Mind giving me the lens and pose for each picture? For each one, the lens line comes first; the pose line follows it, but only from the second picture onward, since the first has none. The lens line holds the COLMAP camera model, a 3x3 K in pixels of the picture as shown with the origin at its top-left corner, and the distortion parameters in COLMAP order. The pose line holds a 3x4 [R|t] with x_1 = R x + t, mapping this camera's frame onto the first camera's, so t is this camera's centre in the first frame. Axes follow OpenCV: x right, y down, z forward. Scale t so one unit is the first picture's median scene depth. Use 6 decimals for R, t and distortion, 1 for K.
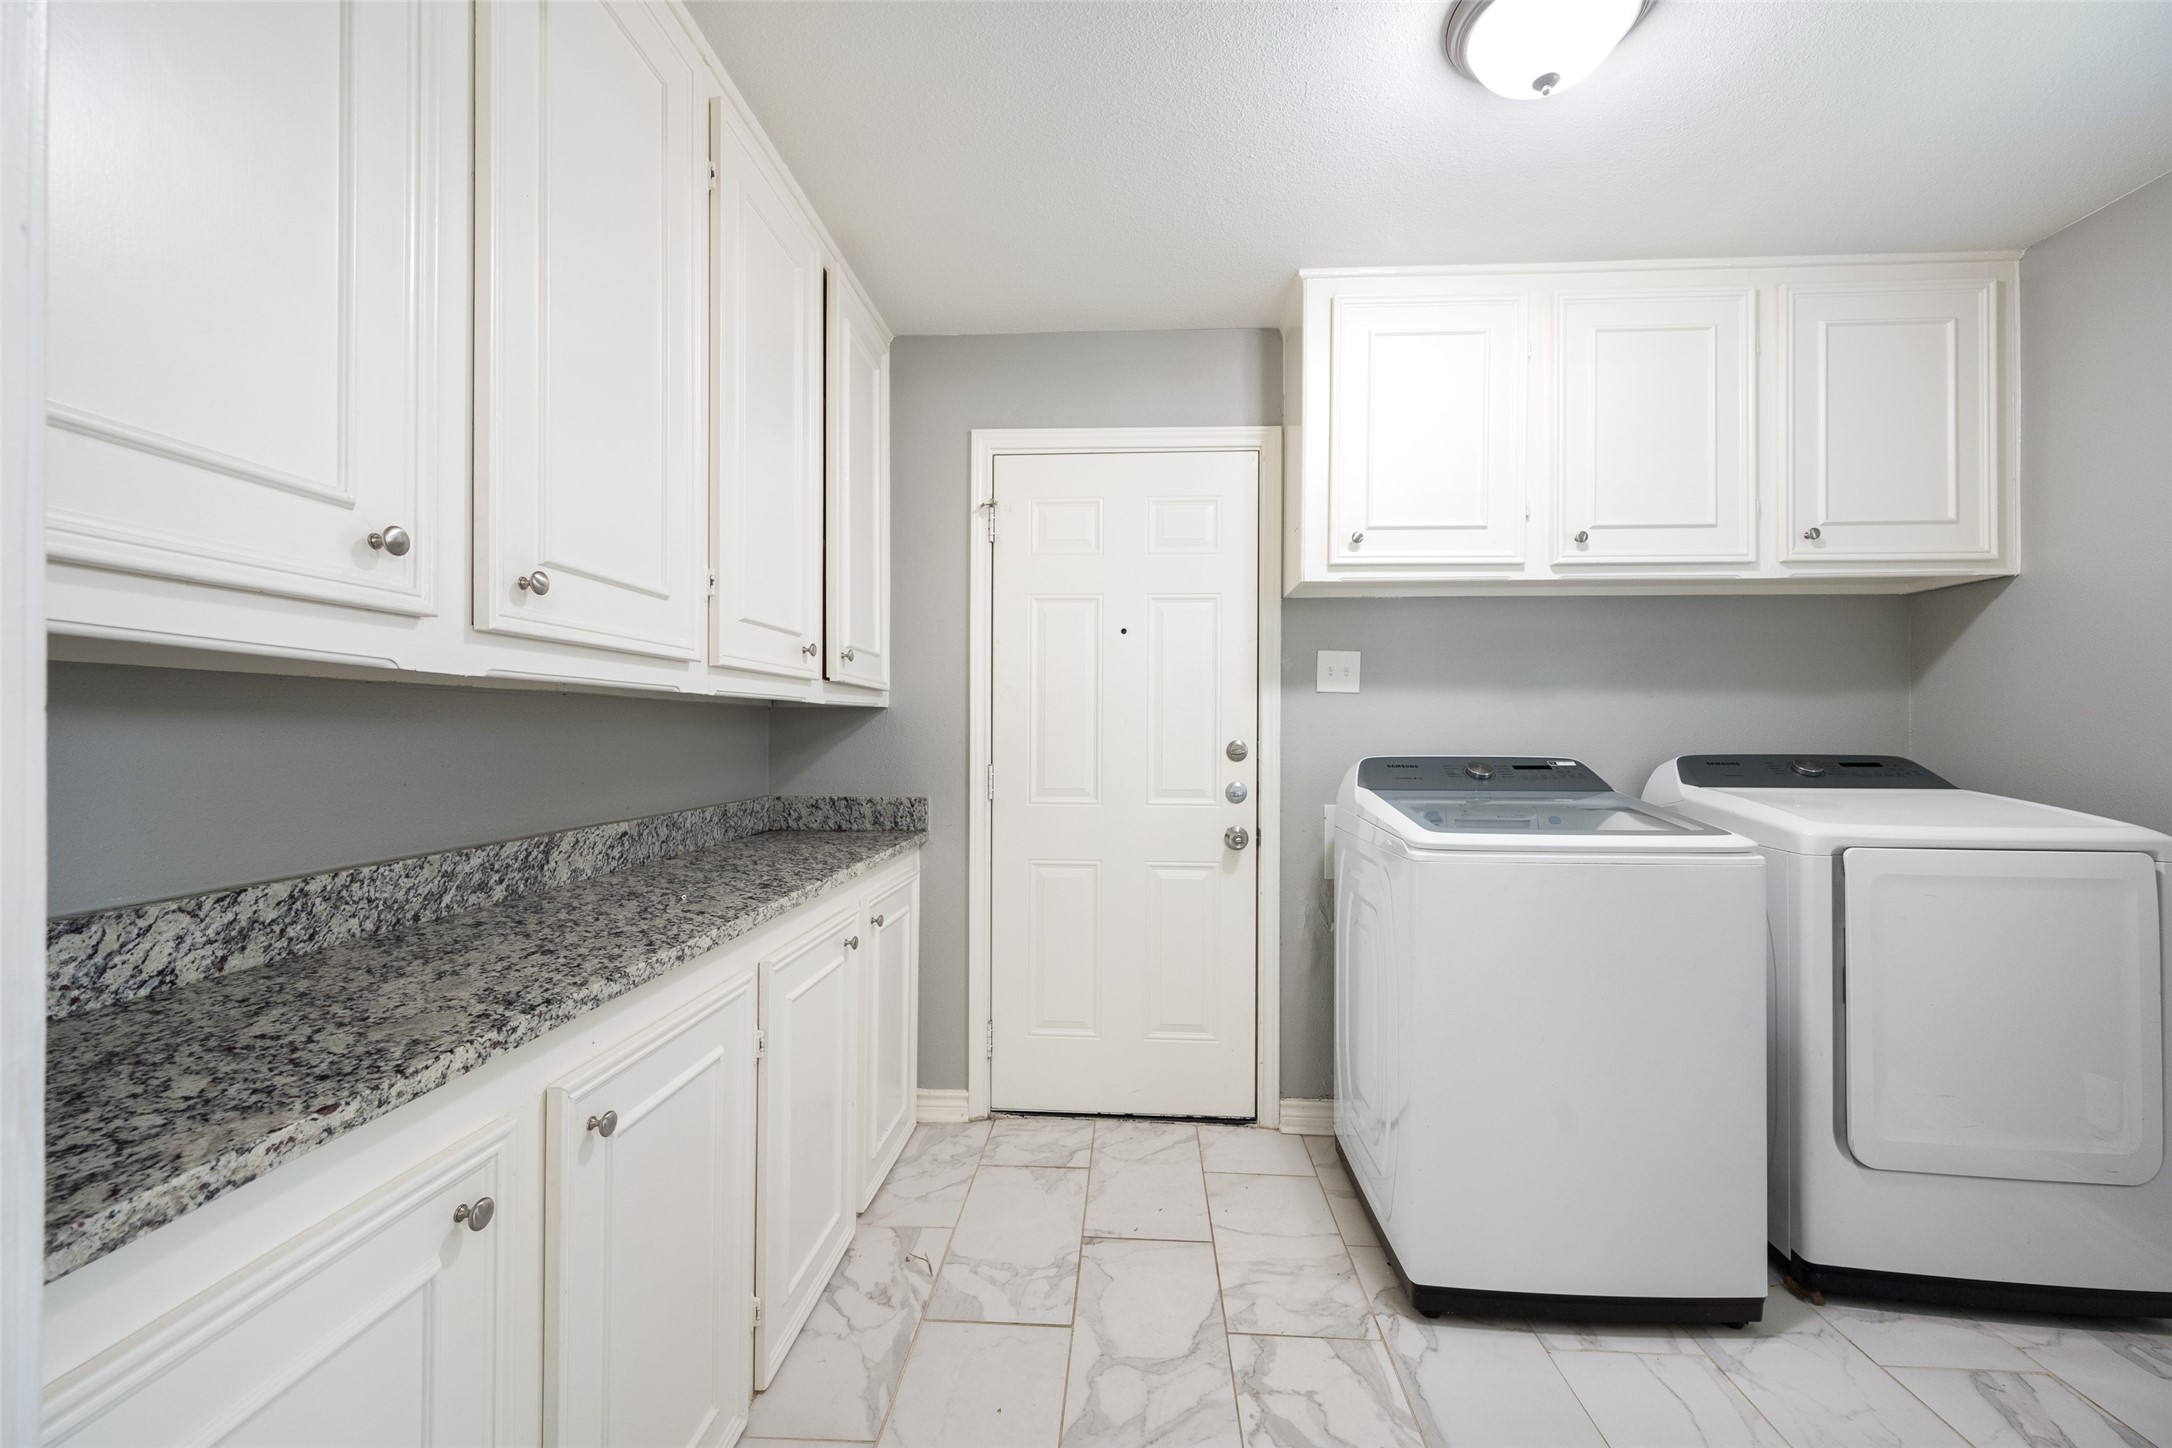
lens RADIAL K [[864.3, 0, 1084.3], [0, 864.3, 725.3], [0, 0, 1]] dist [-0.003942, 0.000146]
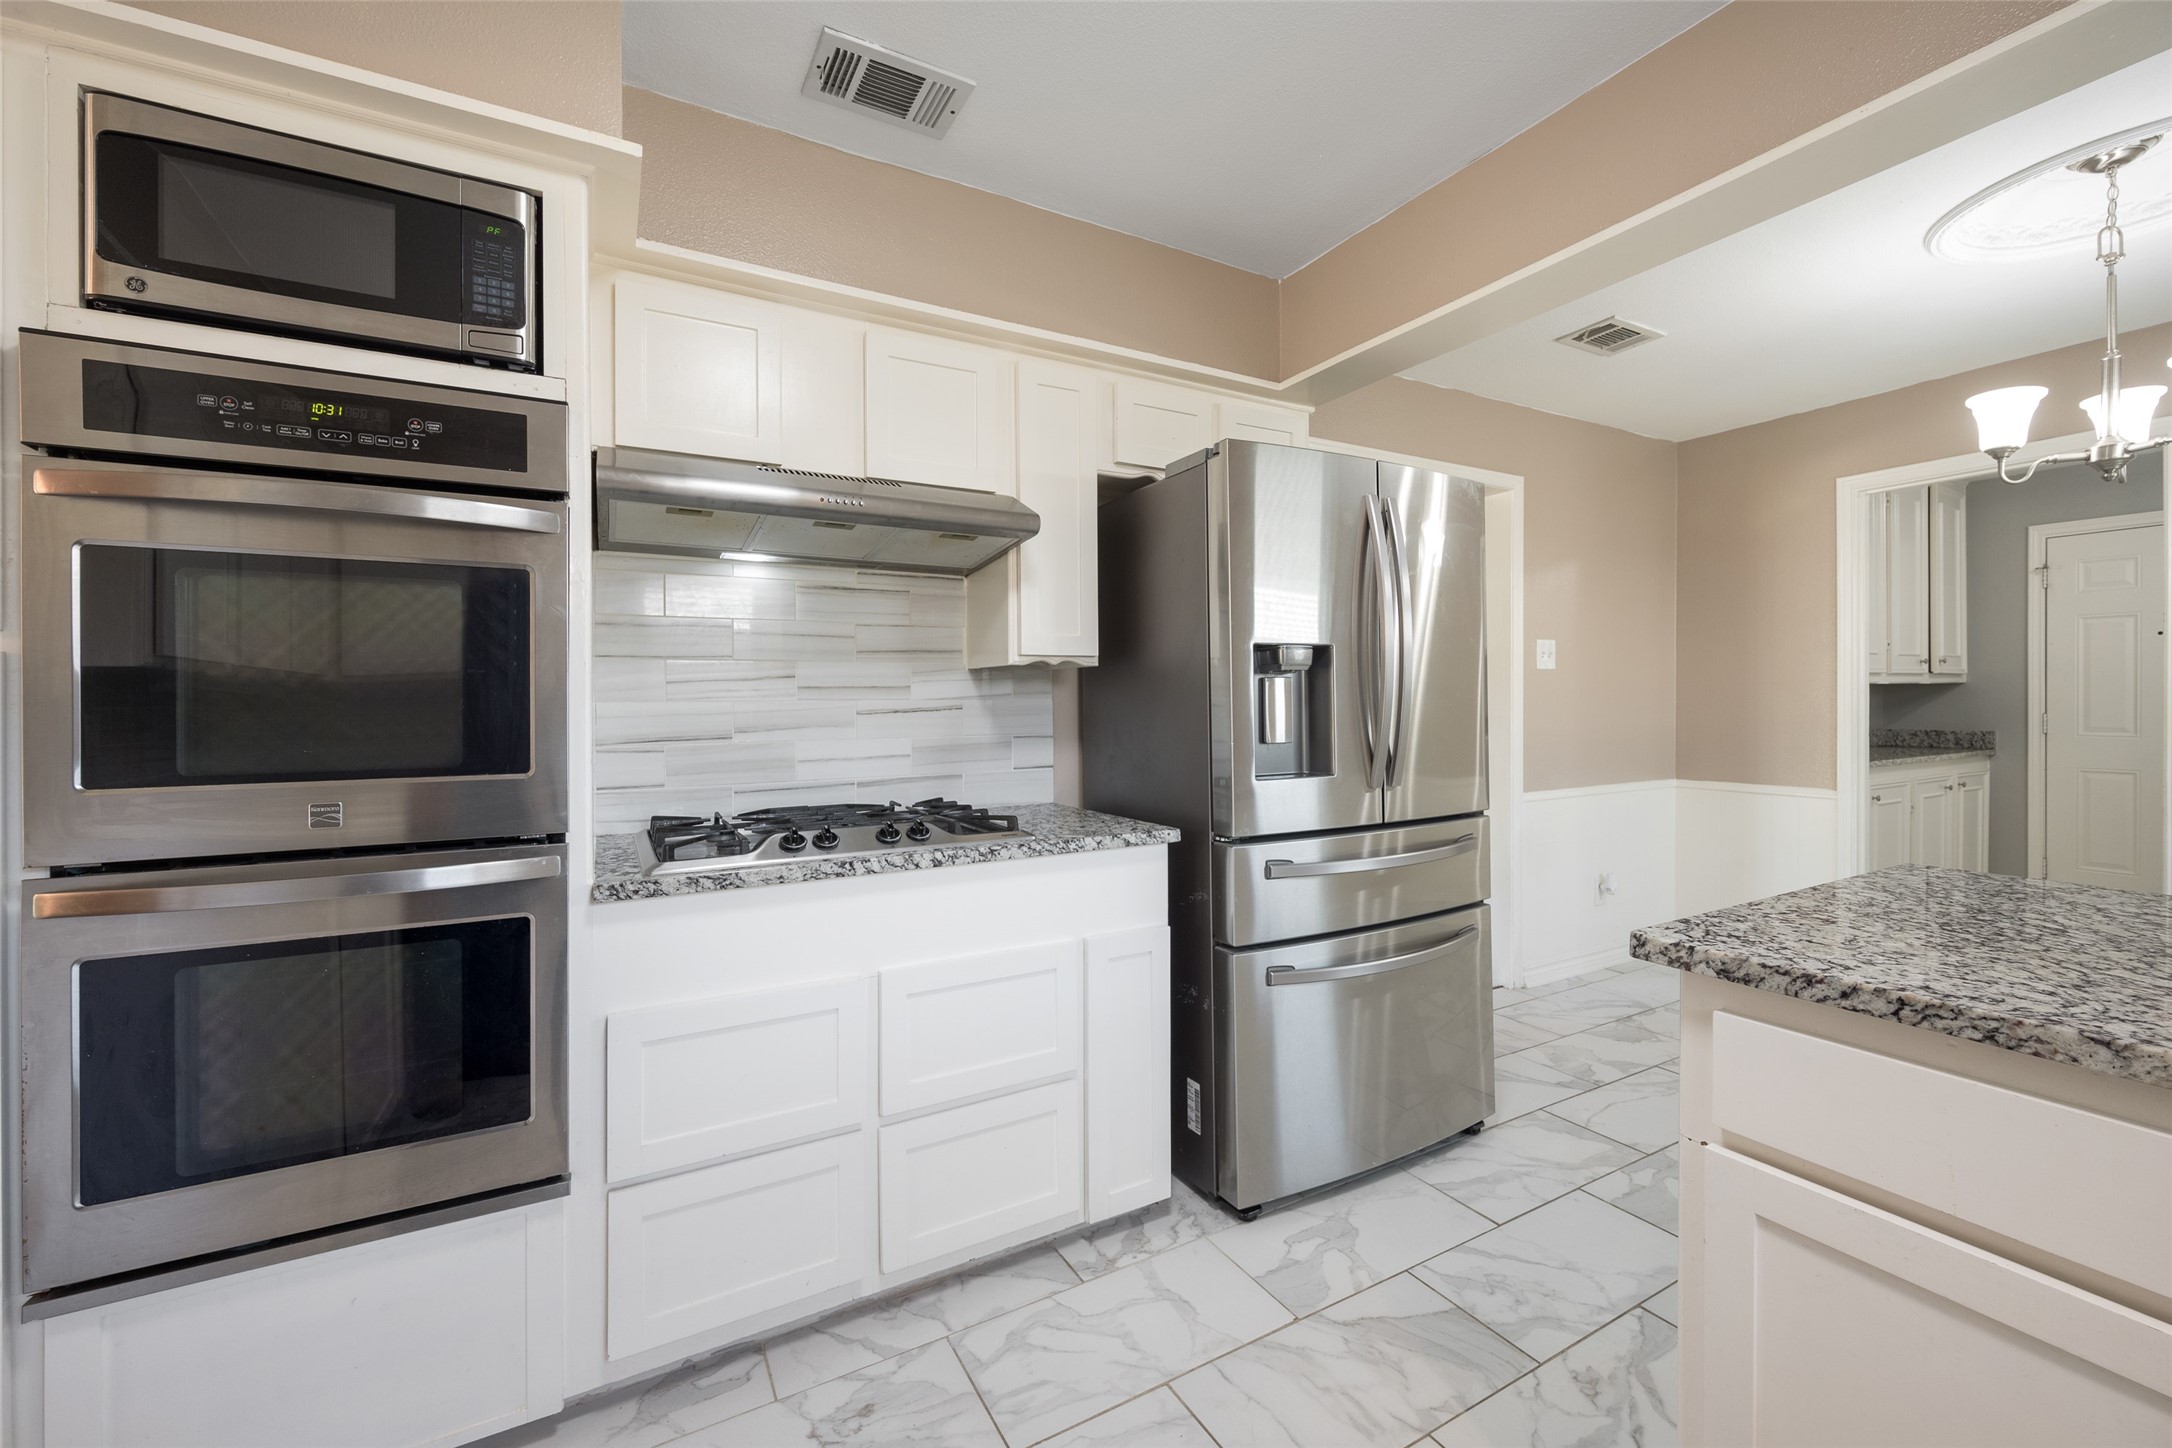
lens RADIAL K [[864.3, 0, 1098.8], [0, 864.3, 708.6], [0, 0, 1]] dist [-0.003942, 0.000146]
pose [[0.540052, -0.003061, -0.841626, 0.332861], [0.011219, 0.999931, 0.003562, 0.007096], [0.841557, -0.011365, 0.540049, -1.608447]]
